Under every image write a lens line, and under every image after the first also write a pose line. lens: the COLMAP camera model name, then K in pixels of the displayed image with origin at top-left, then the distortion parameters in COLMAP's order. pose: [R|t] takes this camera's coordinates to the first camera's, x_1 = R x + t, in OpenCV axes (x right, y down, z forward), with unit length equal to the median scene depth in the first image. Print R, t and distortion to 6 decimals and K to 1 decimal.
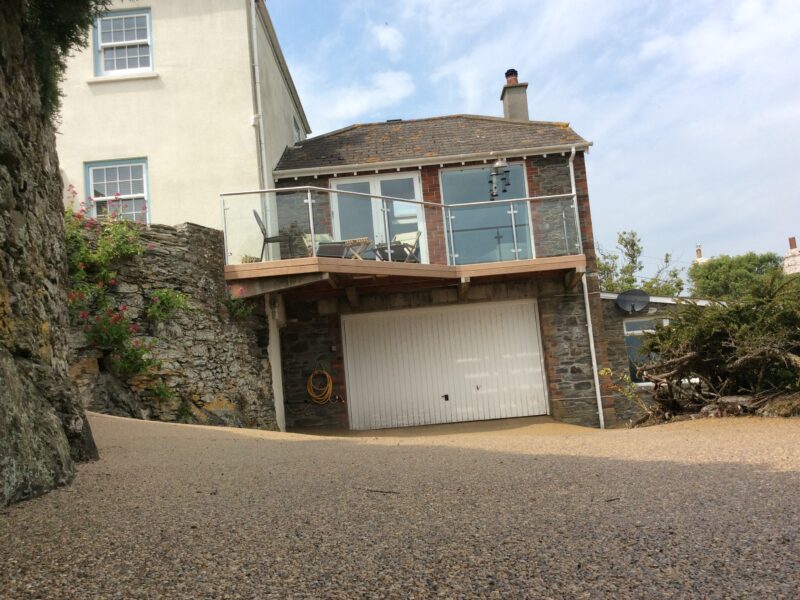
lens RADIAL K [[719.3, 0, 394.5], [0, 719.3, 306.7], [0, 0, 1]] dist [0.125392, -0.248544]
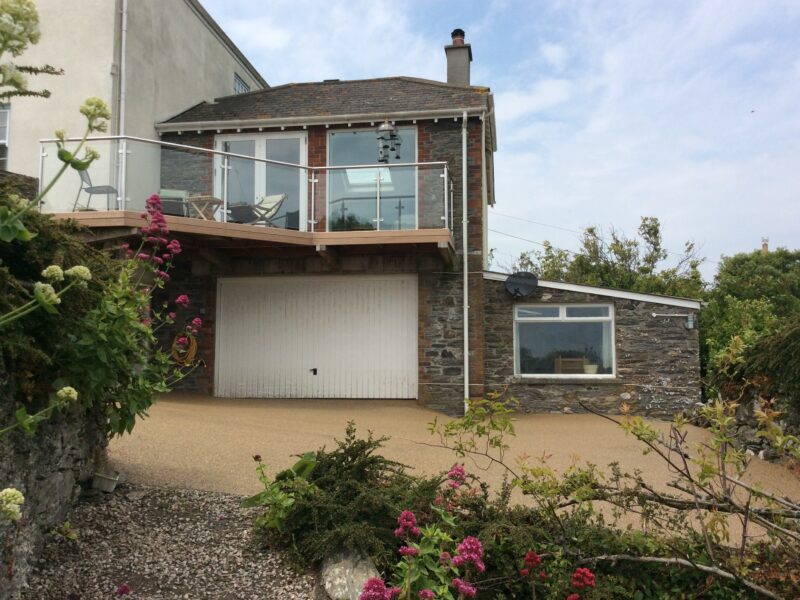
lens RADIAL K [[719.3, 0, 394.5], [0, 719.3, 306.7], [0, 0, 1]] dist [0.125392, -0.248544]
pose [[0.986613, 0.075358, -0.144621, 0.313342], [-0.070735, 0.996814, 0.036853, -0.002268], [0.146937, -0.026130, 0.988801, 0.077226]]
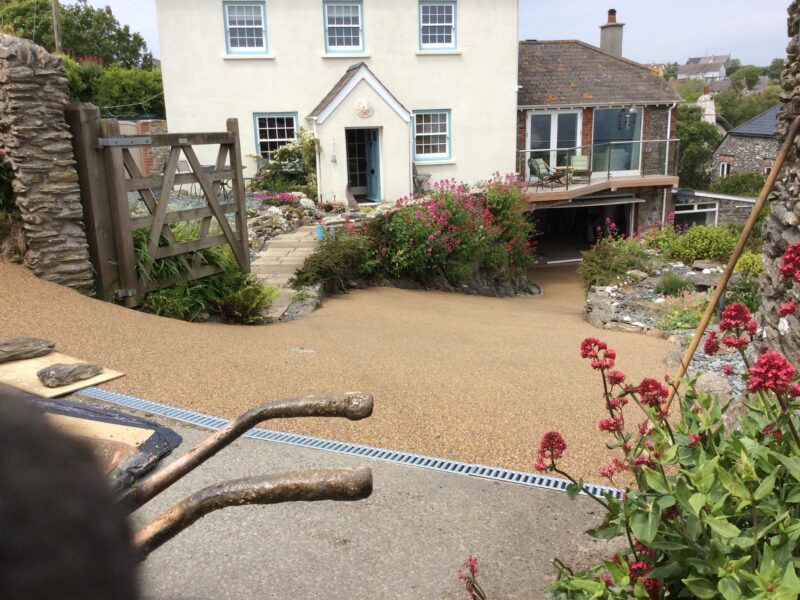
lens RADIAL K [[719.3, 0, 394.5], [0, 719.3, 306.7], [0, 0, 1]] dist [0.125392, -0.248544]
pose [[0.972225, -0.003706, 0.234018, -0.758262], [-0.076038, 0.940635, 0.330794, -0.286226], [-0.221351, -0.339400, 0.914227, -0.516503]]
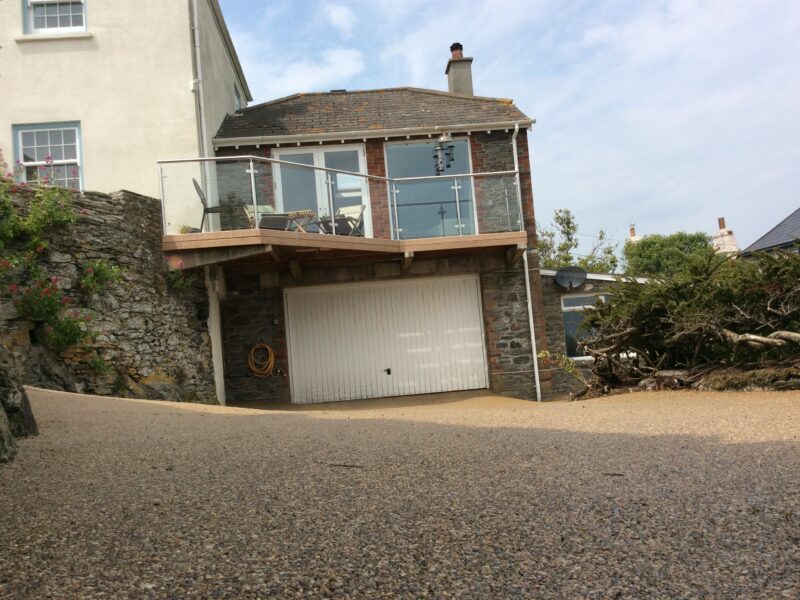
lens RADIAL K [[719.3, 0, 394.5], [0, 719.3, 306.7], [0, 0, 1]] dist [0.125392, -0.248544]
pose [[0.996634, 0.009037, 0.081478, -0.002812], [-0.011936, 0.999310, 0.035168, 0.000209], [-0.081104, -0.036022, 0.996055, 0.001511]]
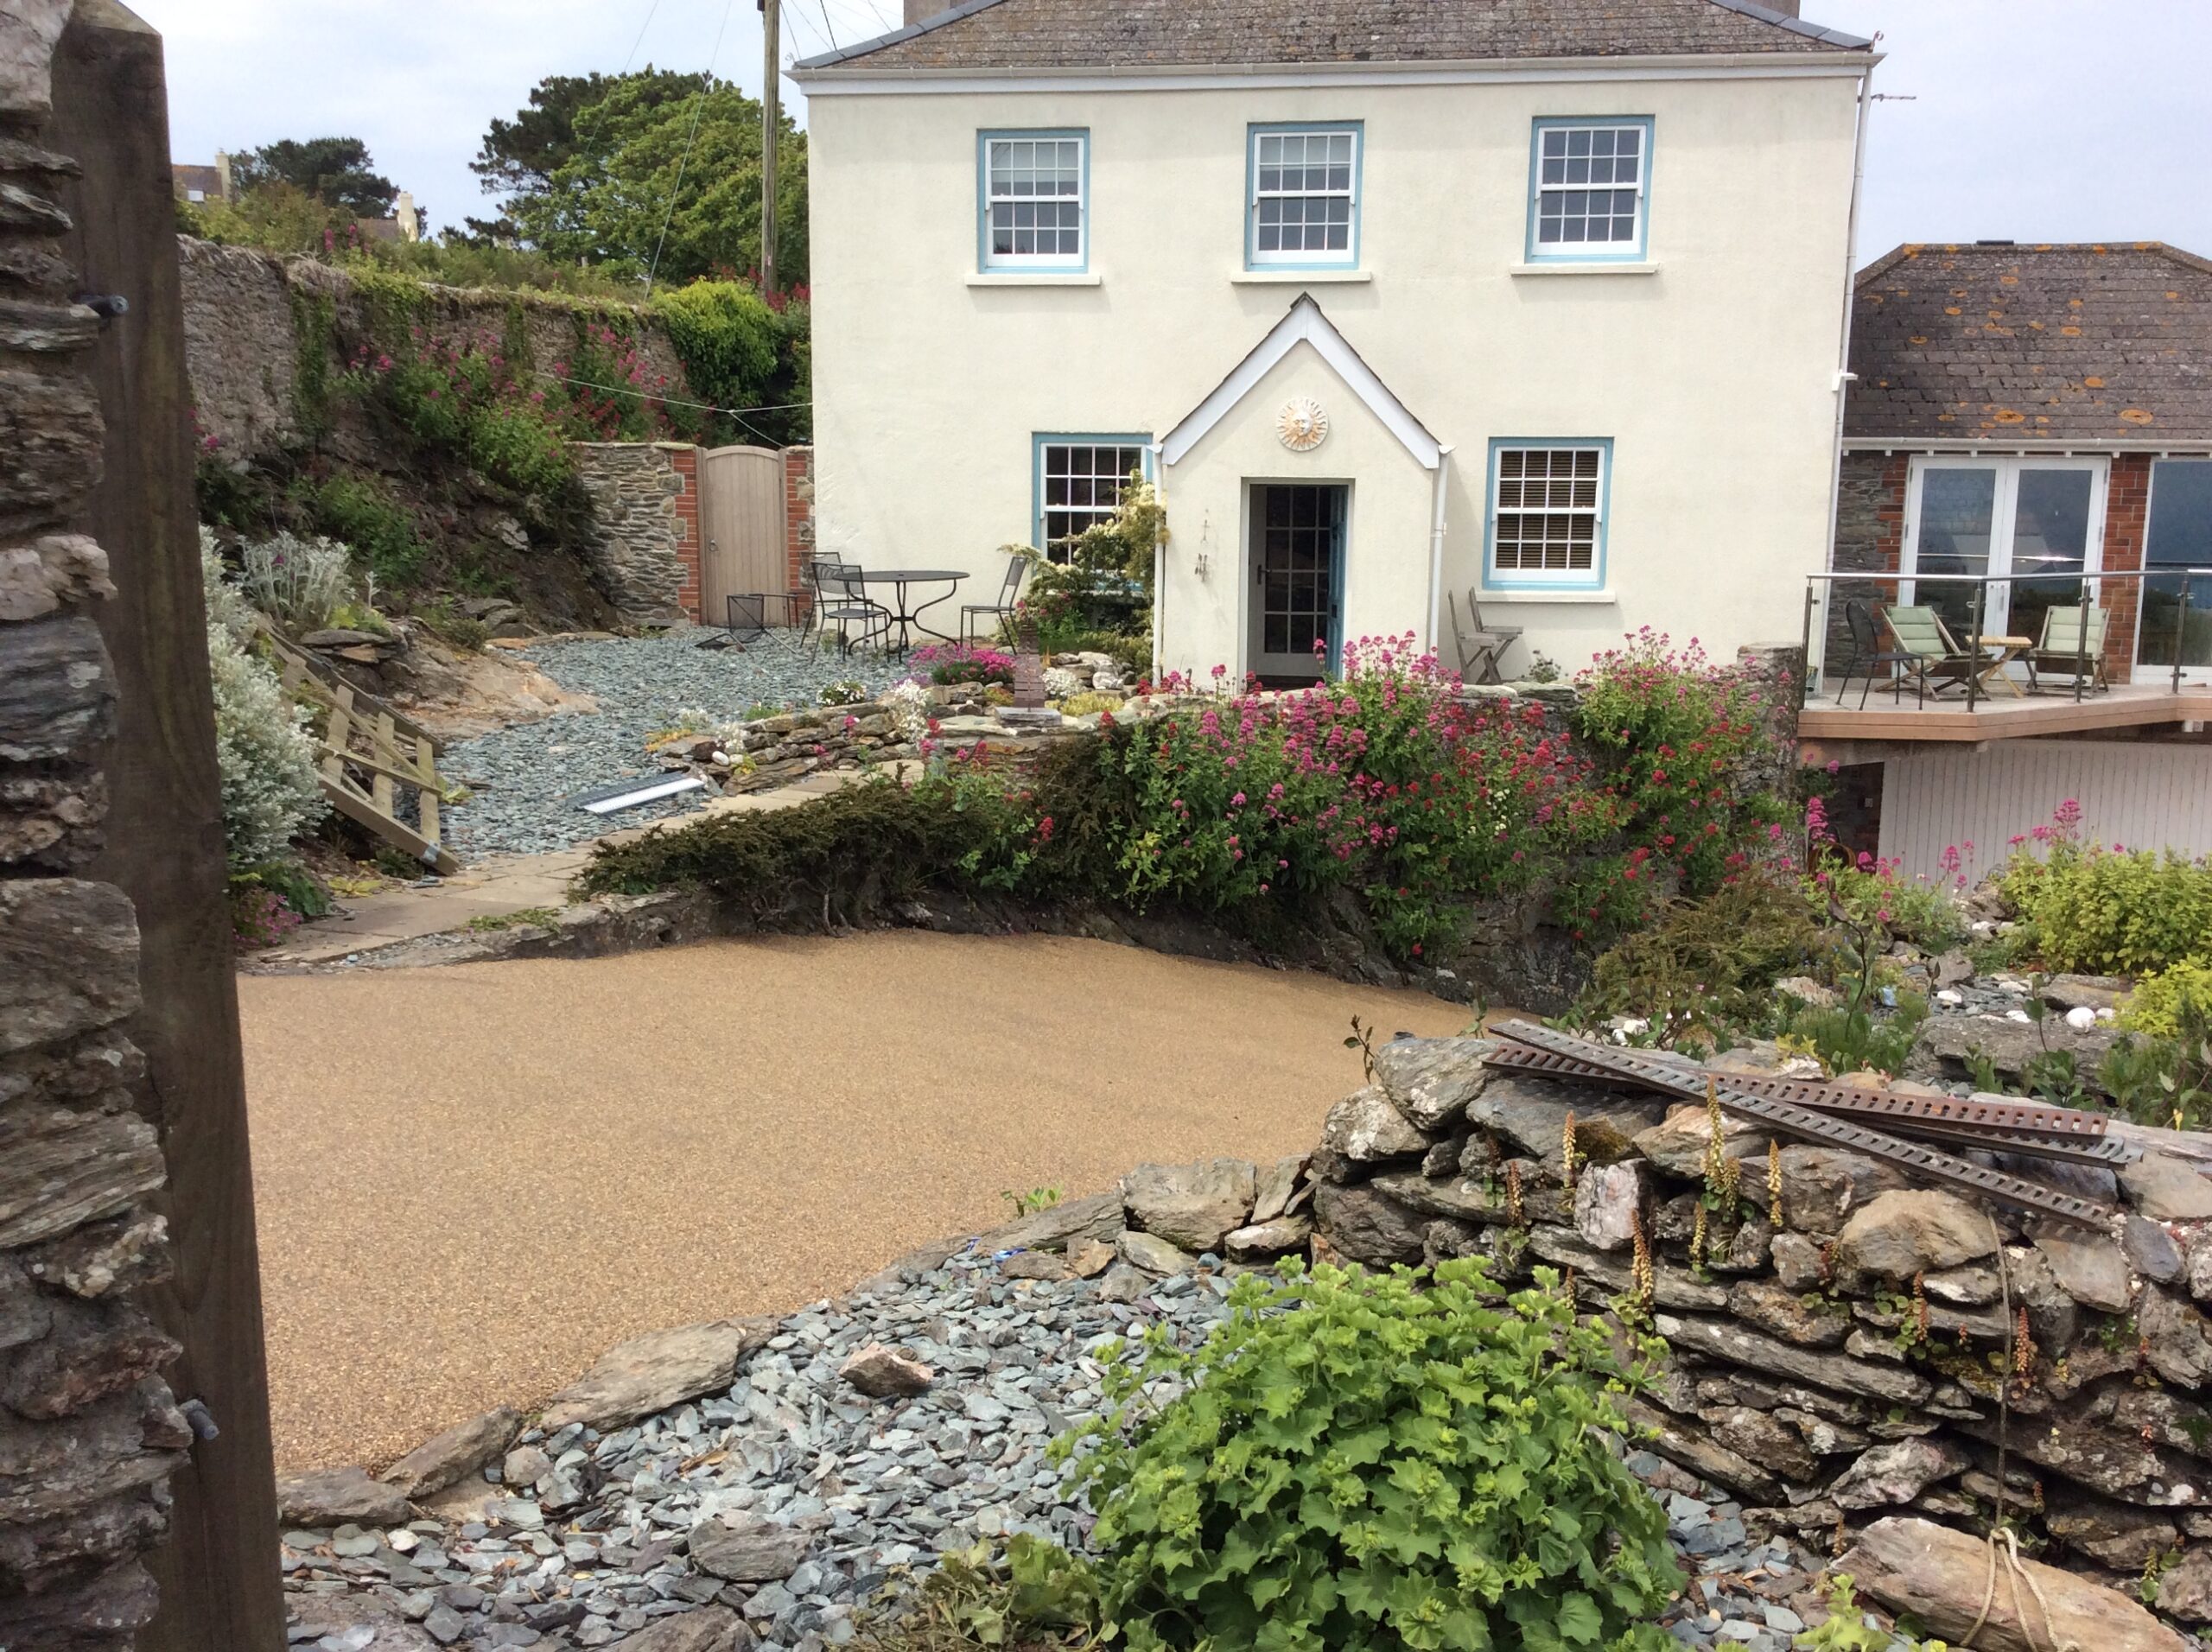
lens RADIAL K [[1987.5, 0, 1105.5], [0, 1987.5, 868.5], [0, 0, 1]] dist [0.102776, -0.199512]
pose [[0.985956, 0.119143, -0.117025, -0.449064], [-0.079500, 0.951090, 0.298510, -0.283862], [0.146866, -0.285014, 0.947205, -0.448557]]
